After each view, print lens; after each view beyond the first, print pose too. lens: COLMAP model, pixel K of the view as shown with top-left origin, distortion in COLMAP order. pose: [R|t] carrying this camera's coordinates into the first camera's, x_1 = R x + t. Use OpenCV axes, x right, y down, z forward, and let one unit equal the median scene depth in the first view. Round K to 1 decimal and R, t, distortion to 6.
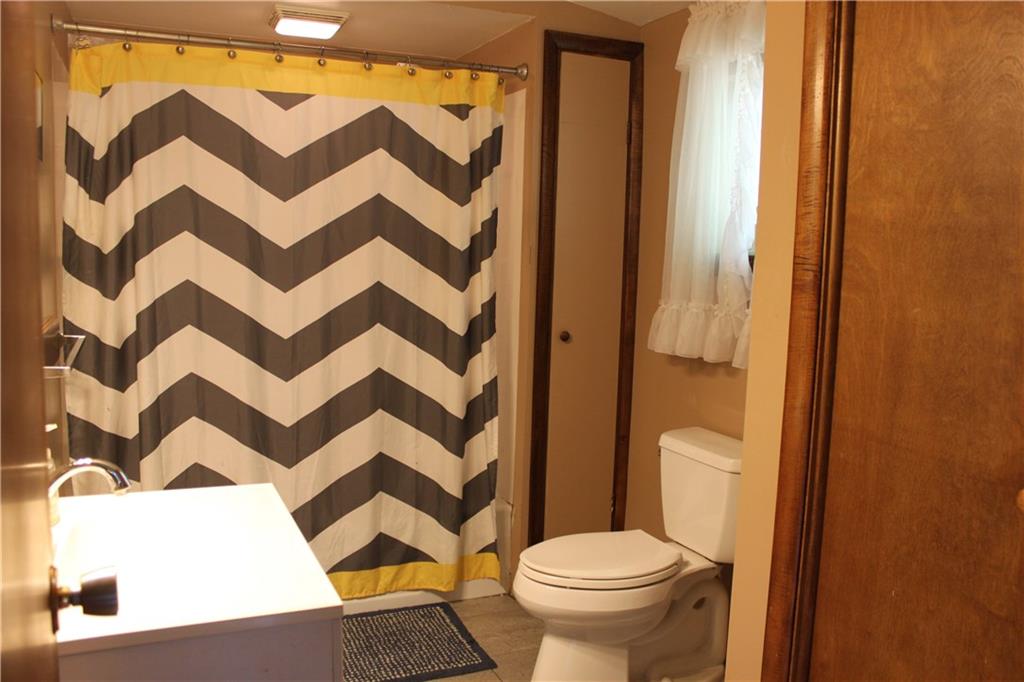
lens RADIAL K [[868.1, 0, 512.1], [0, 868.1, 339.9], [0, 0, 1]] dist [-0.127068, 0.032712]
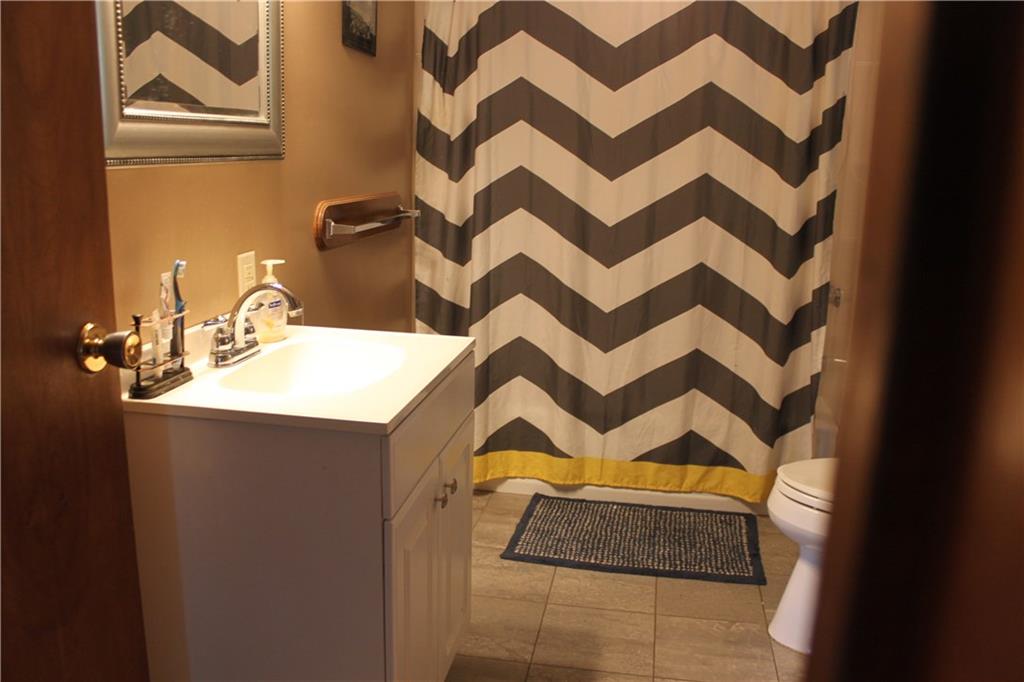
lens RADIAL K [[868.1, 0, 512.1], [0, 868.1, 341.7], [0, 0, 1]] dist [-0.127068, 0.032712]
pose [[0.827367, 0.115509, -0.549656, 0.220848], [-0.066316, 0.991869, 0.108617, 0.030064], [0.557733, -0.053415, 0.828300, 0.071346]]
